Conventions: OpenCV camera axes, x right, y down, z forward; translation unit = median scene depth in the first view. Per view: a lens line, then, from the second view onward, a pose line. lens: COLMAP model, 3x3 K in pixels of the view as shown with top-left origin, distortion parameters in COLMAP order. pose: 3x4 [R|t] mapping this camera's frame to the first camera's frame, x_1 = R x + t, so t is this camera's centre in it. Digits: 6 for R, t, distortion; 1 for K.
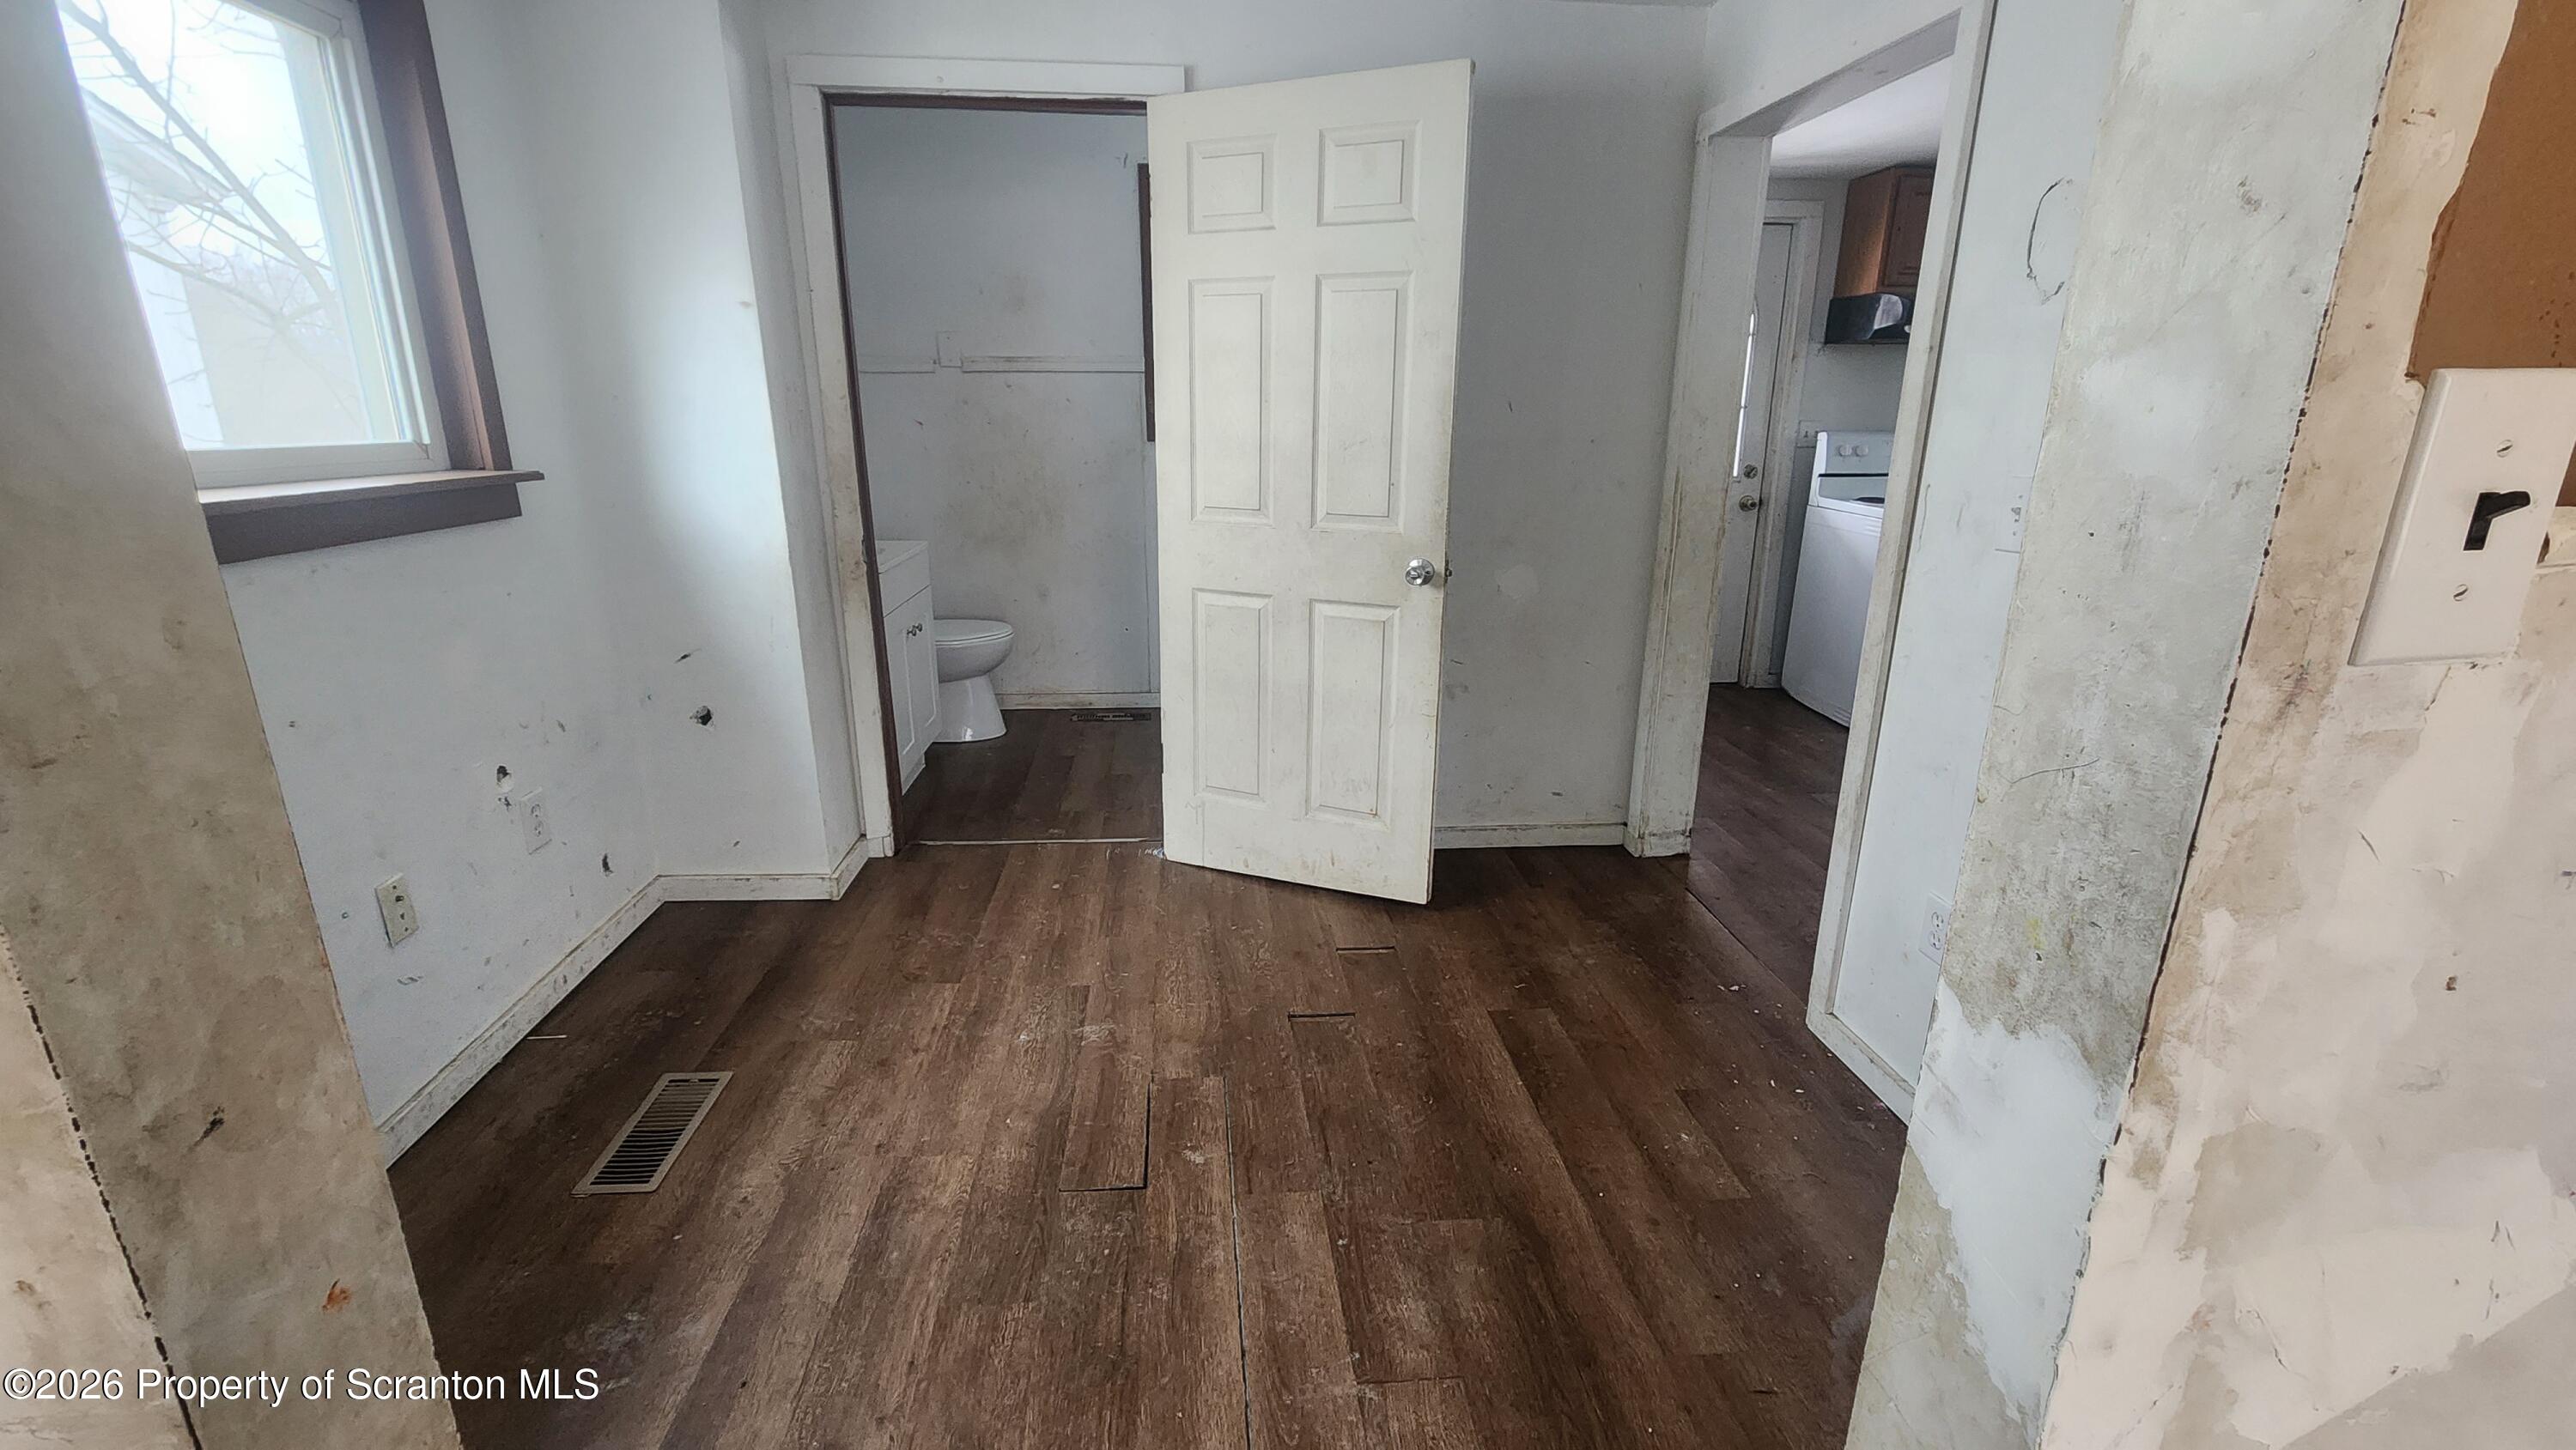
lens RADIAL K [[1036.4, 0, 1288.0], [0, 1036.4, 725.0], [0, 0, 1]] dist [-0.000314, 0.000097]
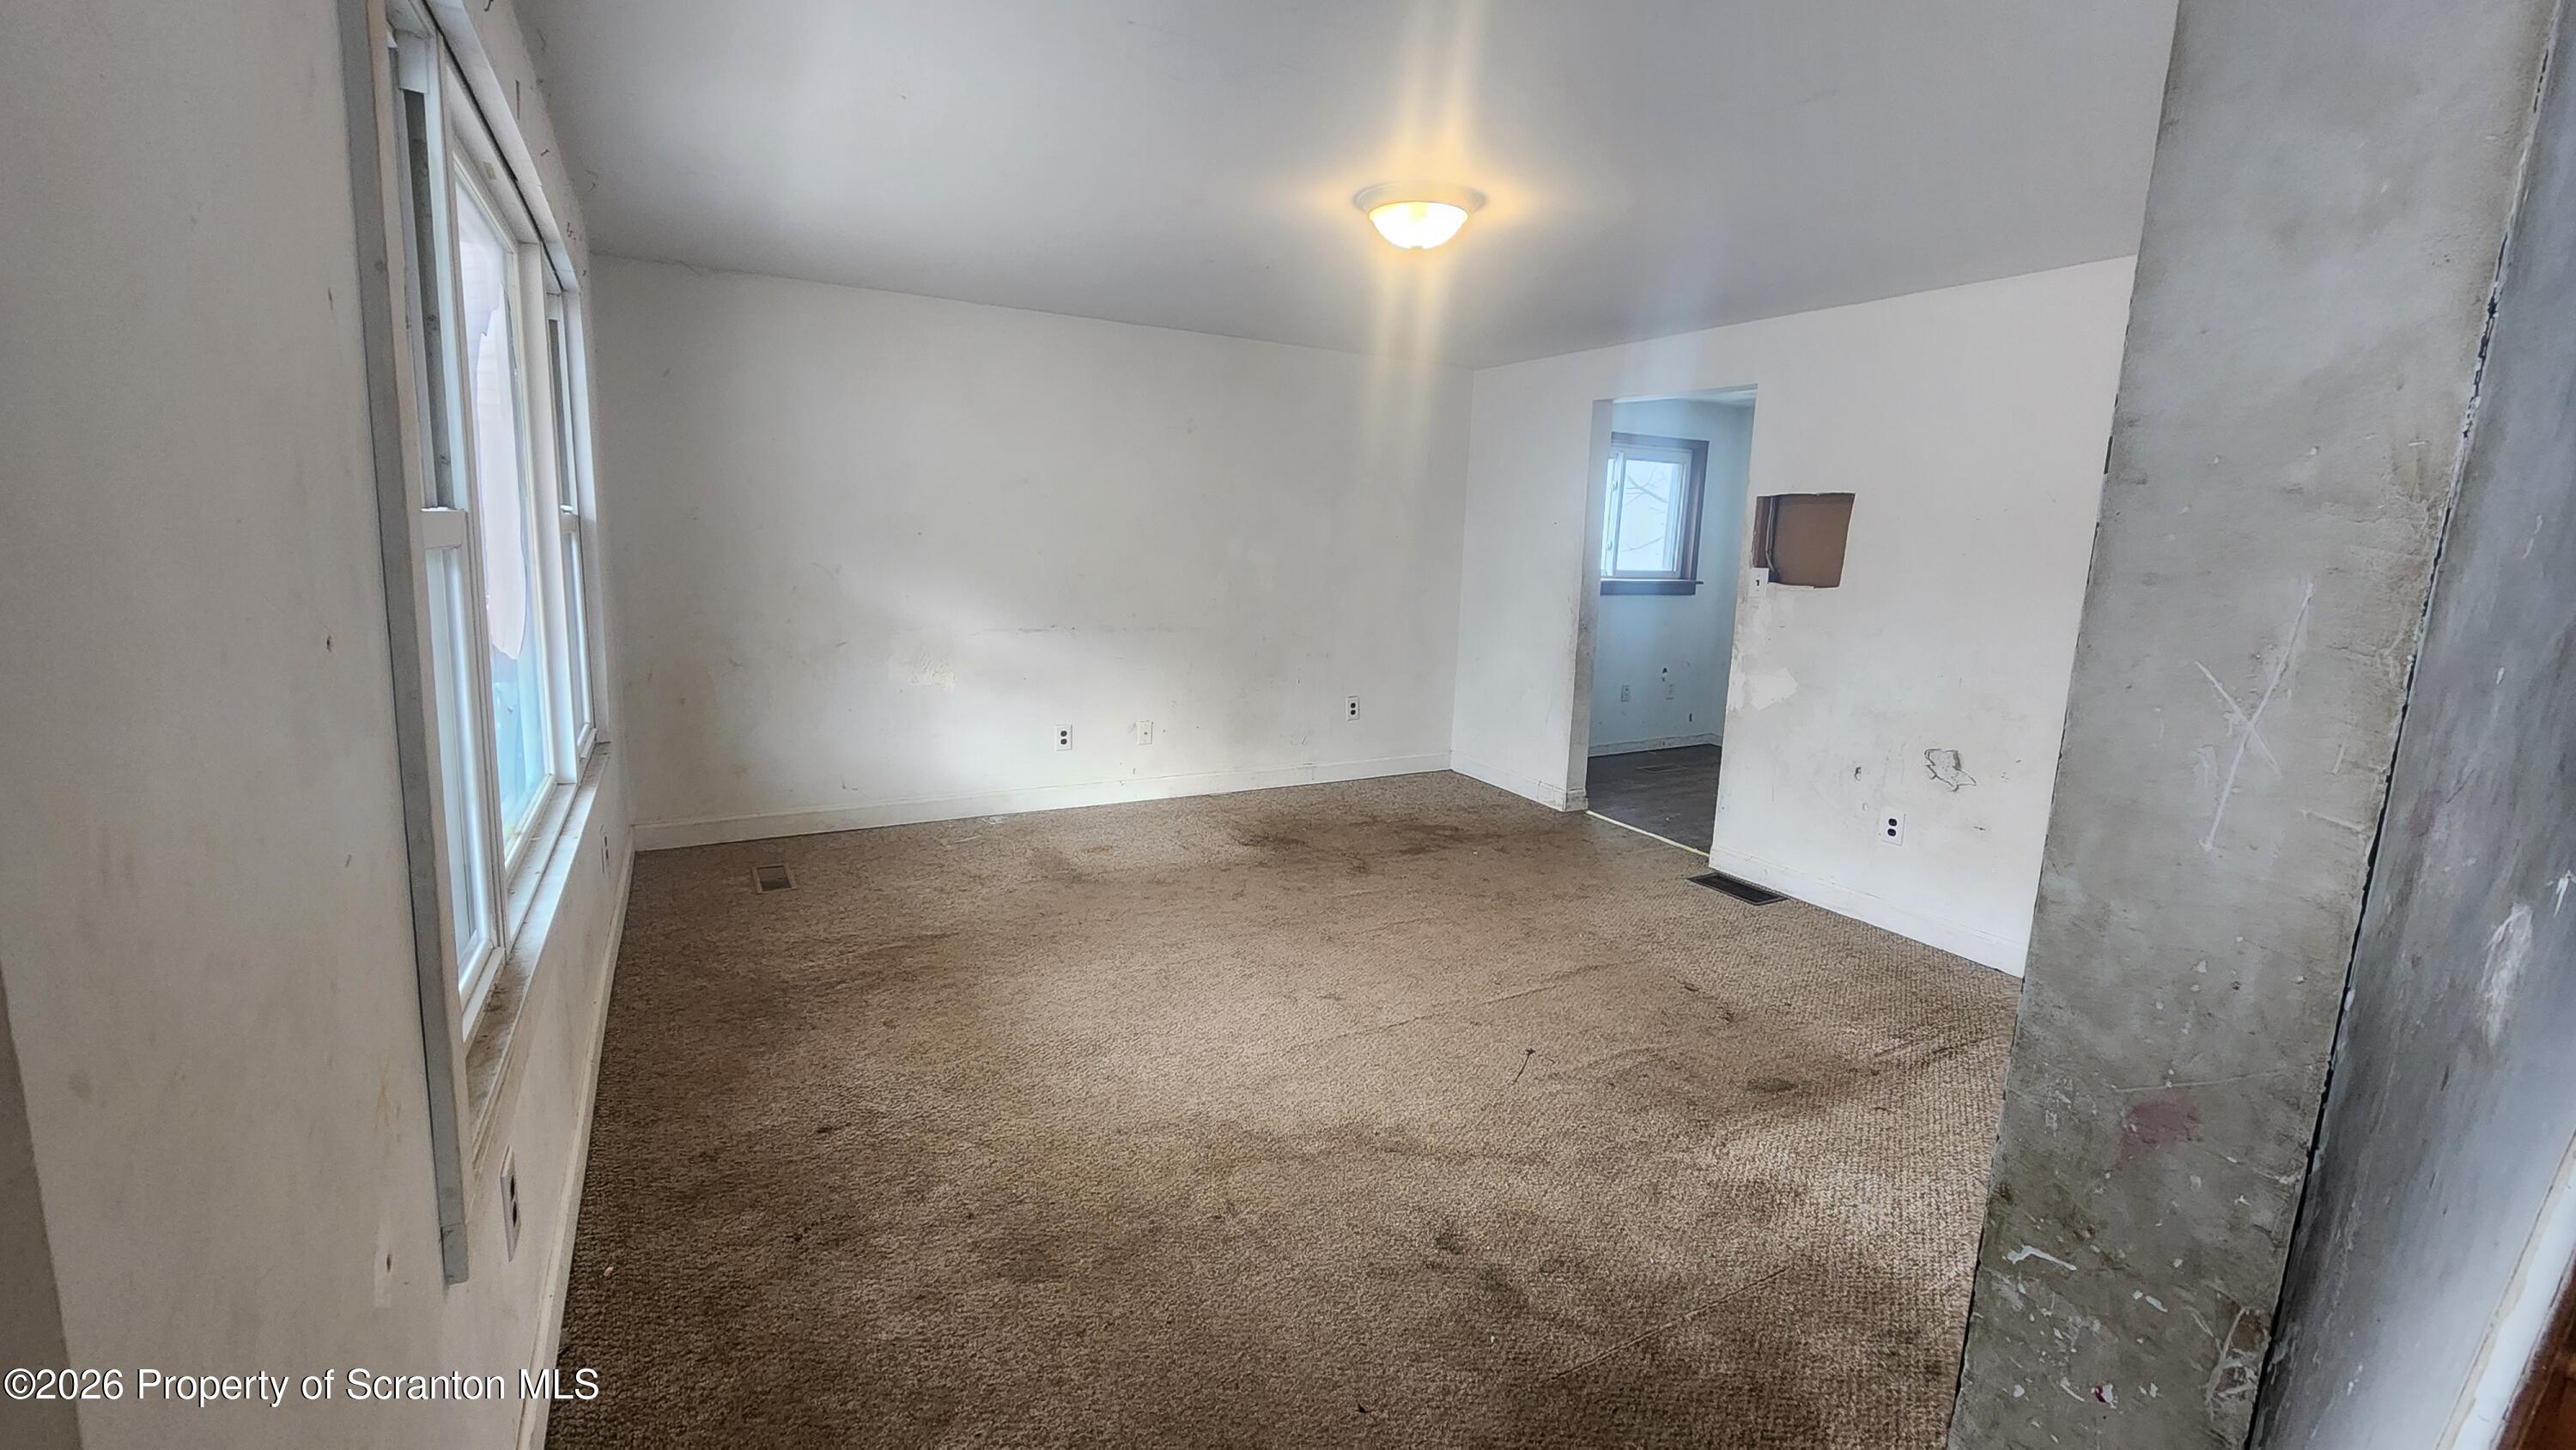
lens RADIAL K [[1065.4, 0, 1280.3], [0, 1065.4, 711.8], [0, 0, 1]] dist [-0.000626, 0.000022]
pose [[0.389510, 0.160622, -0.906908, 1.470182], [-0.294273, 0.954767, 0.042710, 0.314663], [0.872746, 0.250243, 0.419158, -1.161229]]
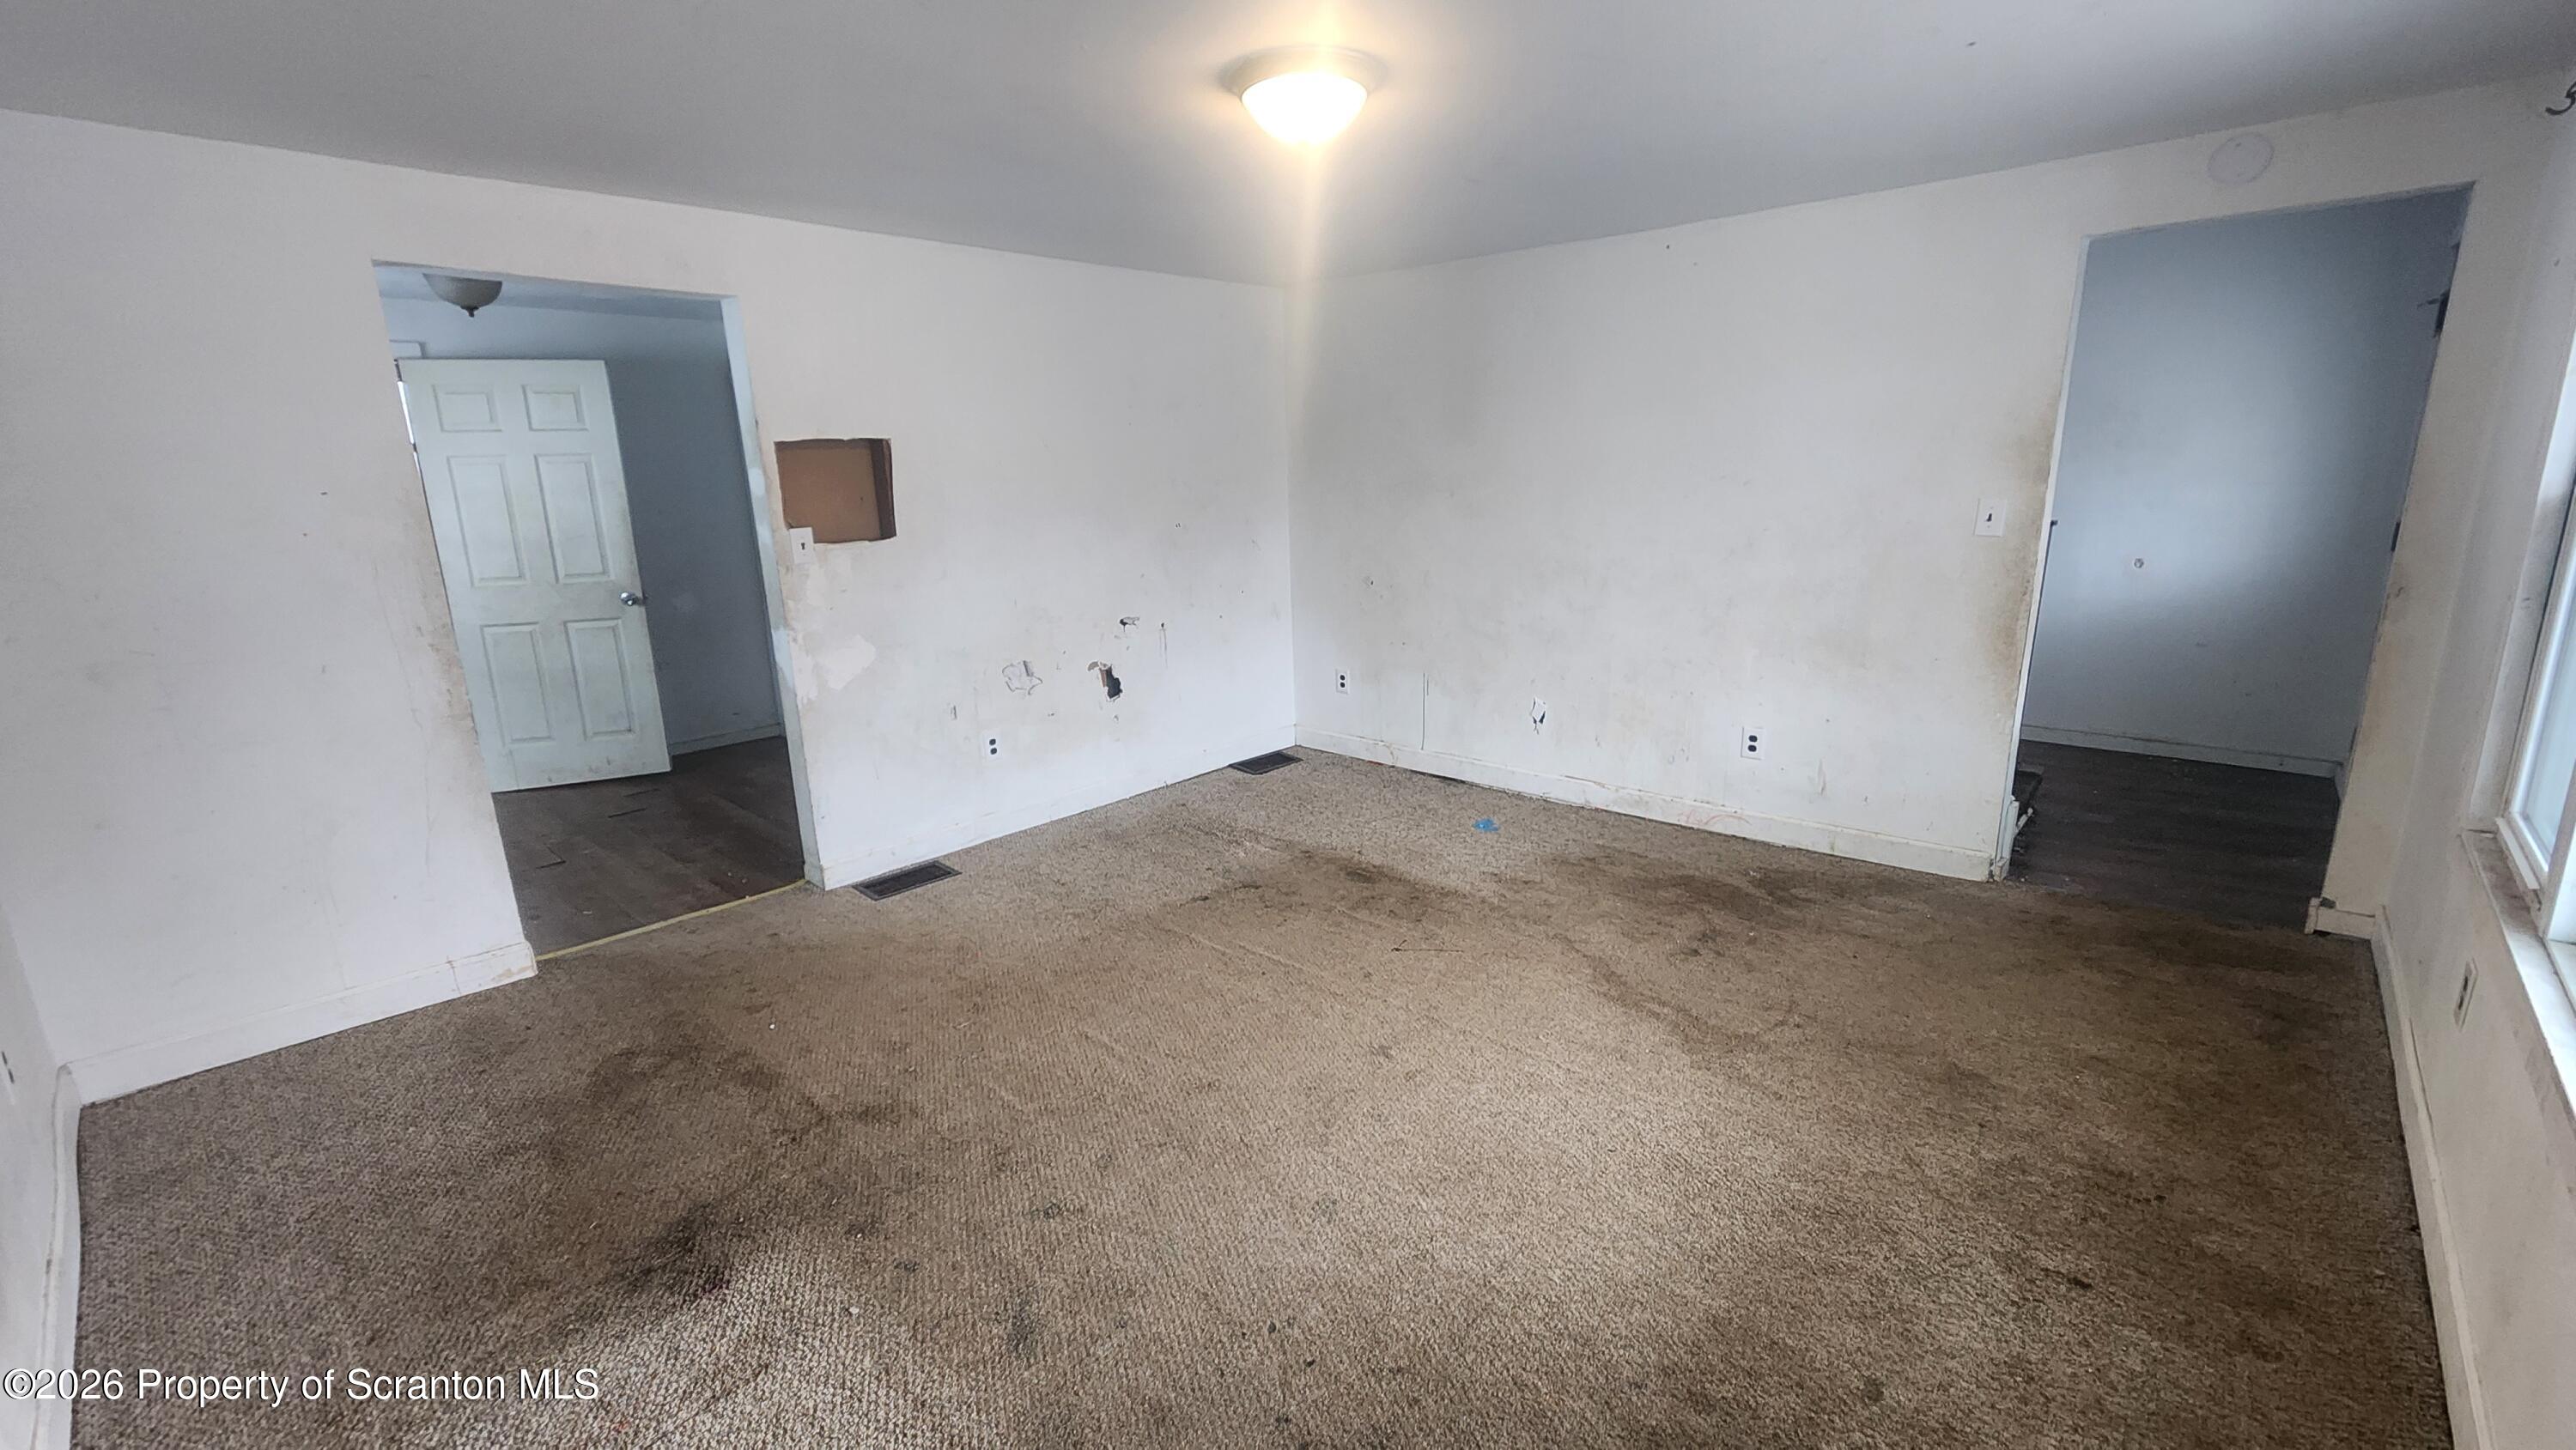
lens RADIAL K [[1065.4, 0, 1280.3], [0, 1065.4, 711.8], [0, 0, 1]] dist [-0.000626, 0.000022]
pose [[0.746918, -0.179206, 0.640311, -0.281790], [0.220083, 0.975346, 0.016249, 0.298966], [-0.627436, 0.128785, 0.767944, -1.297238]]
